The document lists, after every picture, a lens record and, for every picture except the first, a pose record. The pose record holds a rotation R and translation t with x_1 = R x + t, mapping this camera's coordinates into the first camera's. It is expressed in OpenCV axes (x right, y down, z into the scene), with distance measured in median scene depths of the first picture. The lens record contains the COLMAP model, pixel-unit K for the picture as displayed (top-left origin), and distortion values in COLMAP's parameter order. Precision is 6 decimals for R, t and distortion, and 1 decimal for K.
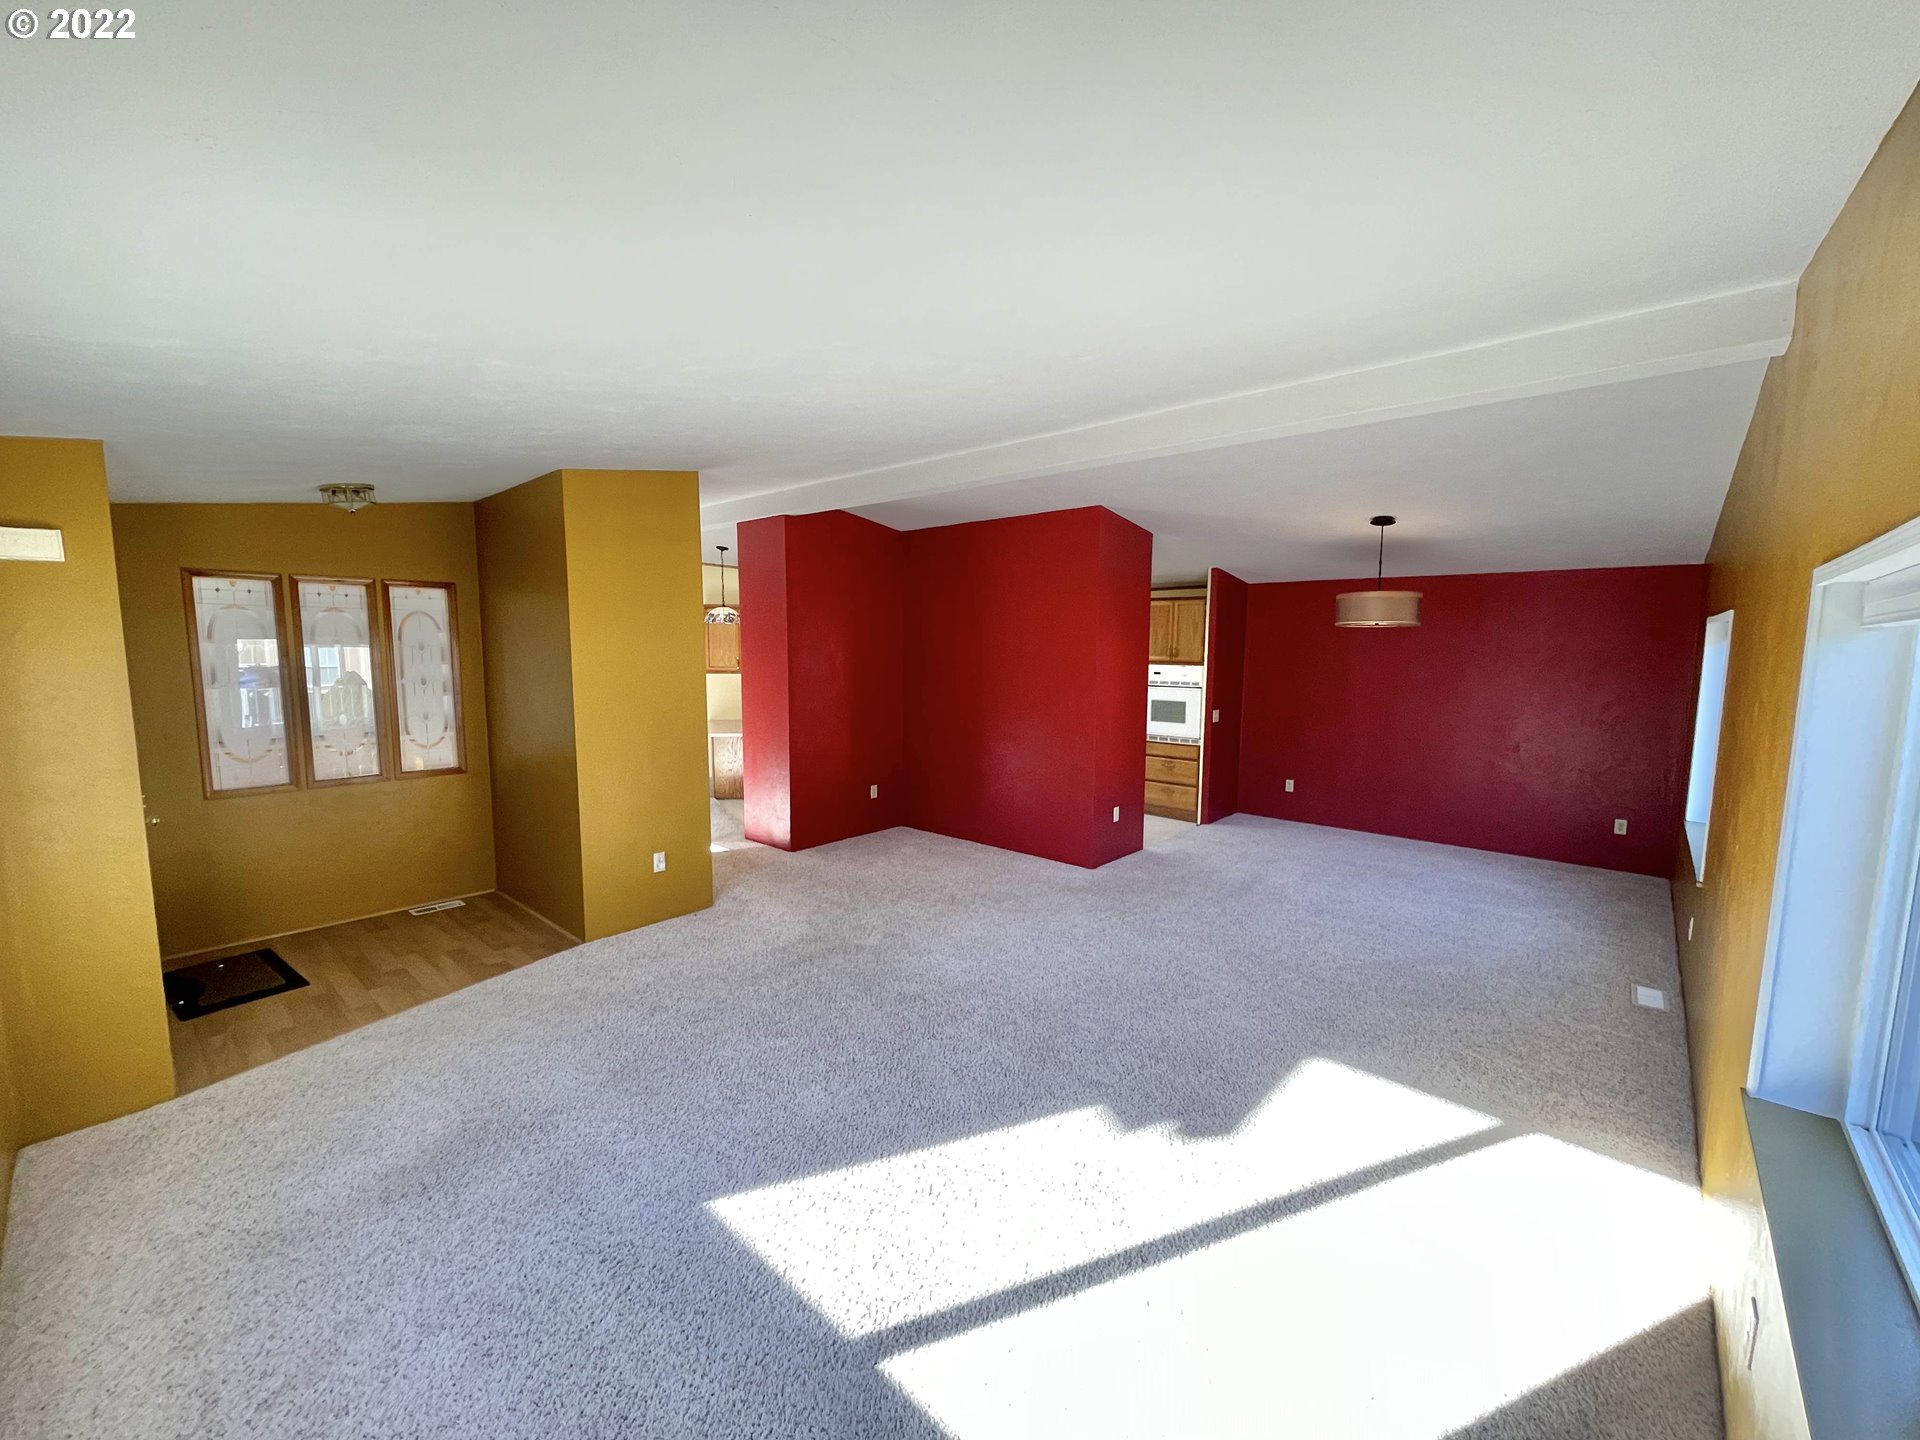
lens RADIAL K [[773.1, 0, 961.4], [0, 773.1, 723.1], [0, 0, 1]] dist [0.001733, 0.000263]
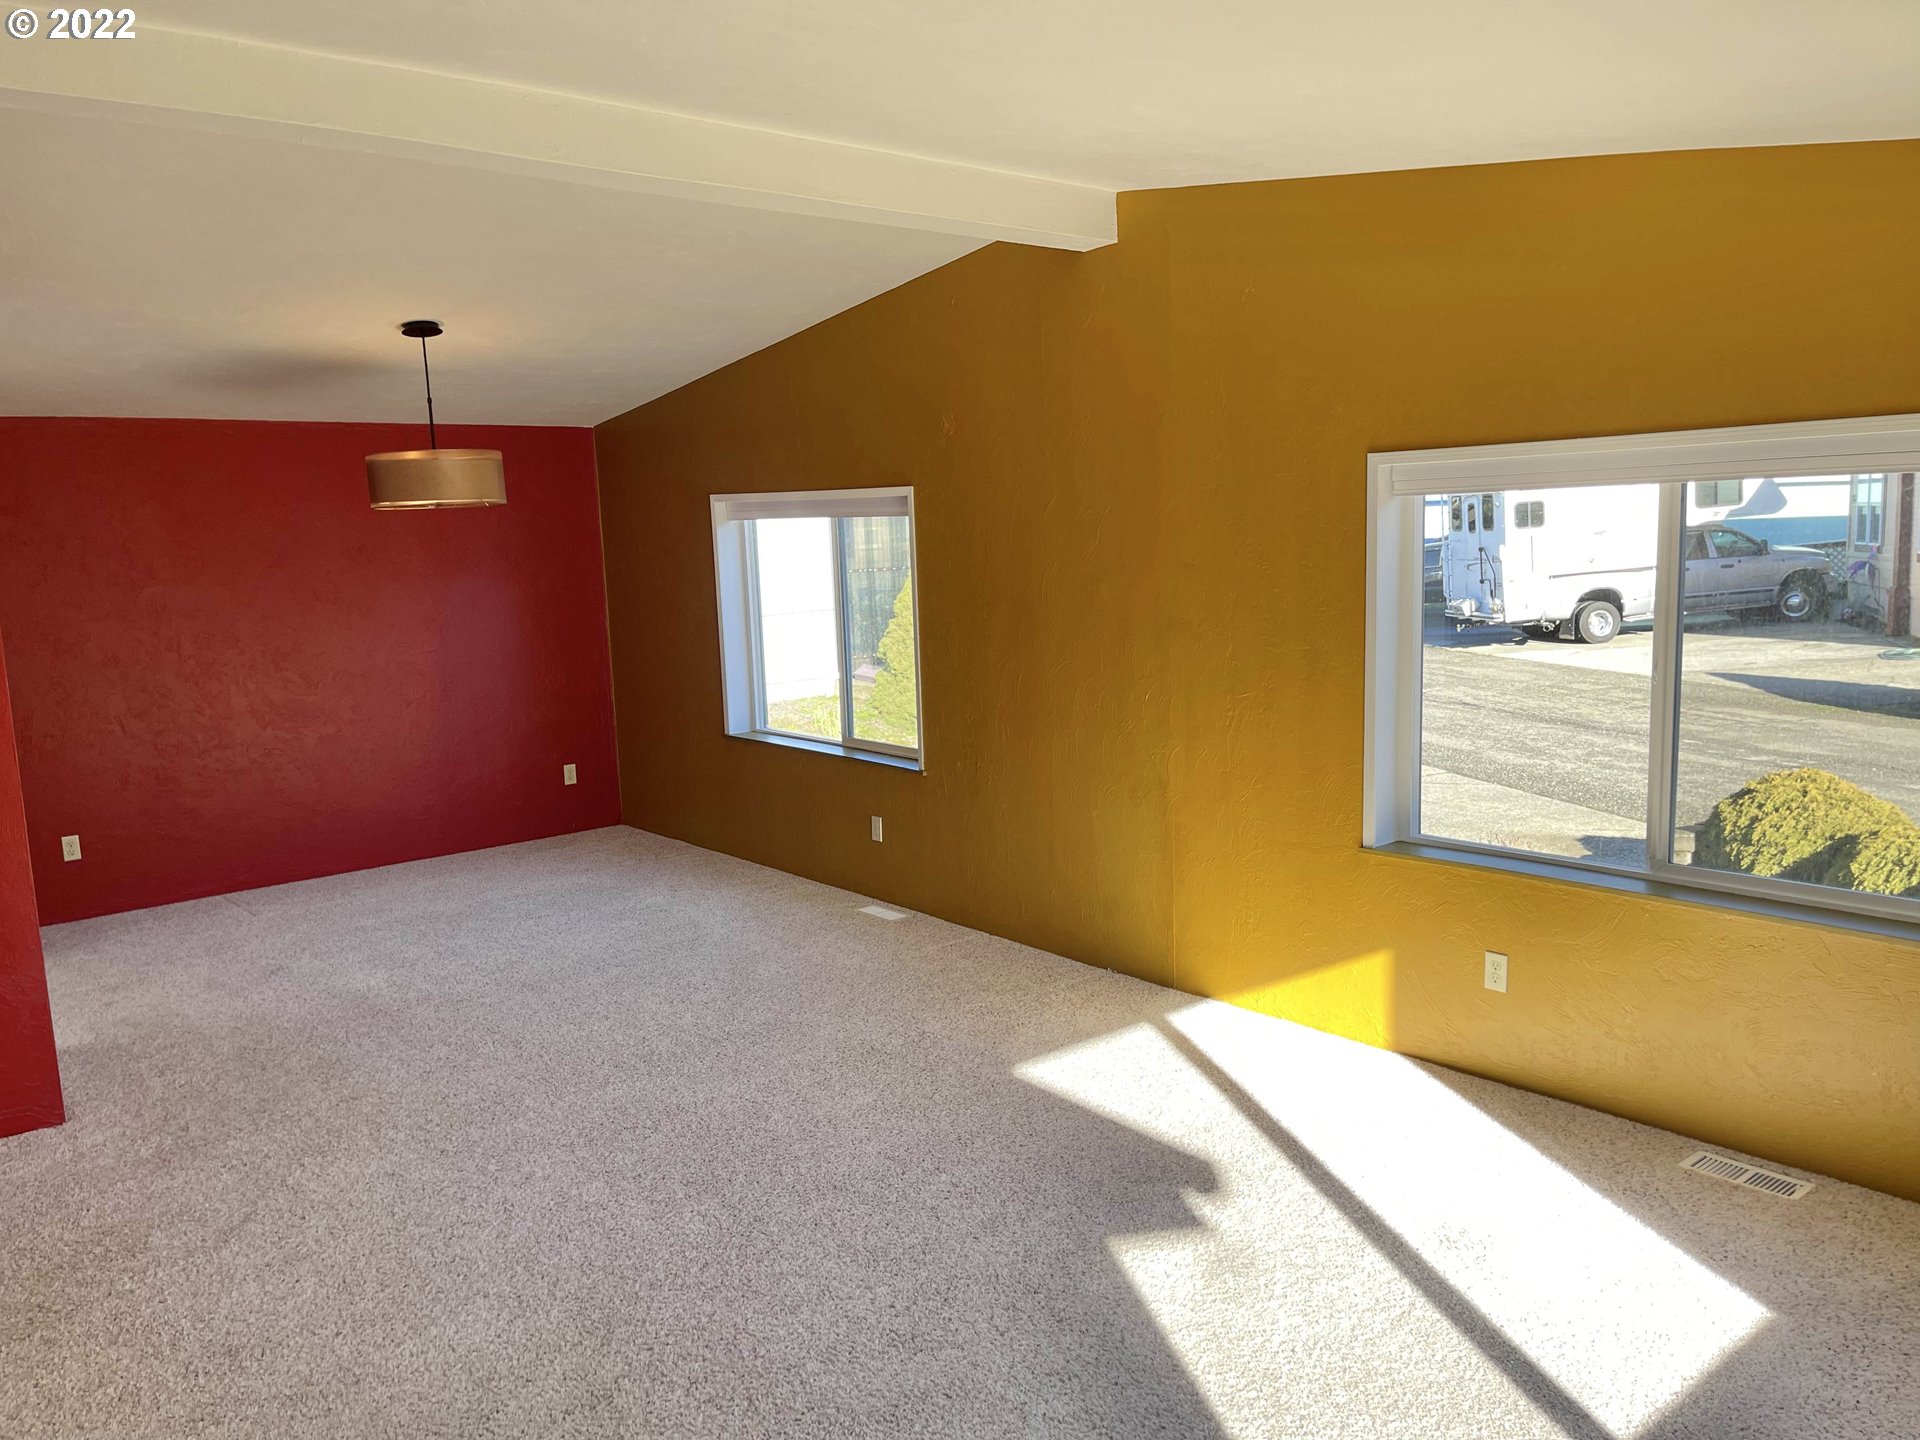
lens RADIAL K [[1282.2, 0, 960.0], [0, 1282.2, 720.0], [0, 0, 1]] dist [-0.005149, -0.002694]
pose [[0.197396, -0.150458, 0.968709, -0.377344], [0.154996, 0.980513, 0.120708, -0.021866], [-0.967993, 0.126319, 0.216870, 0.432292]]
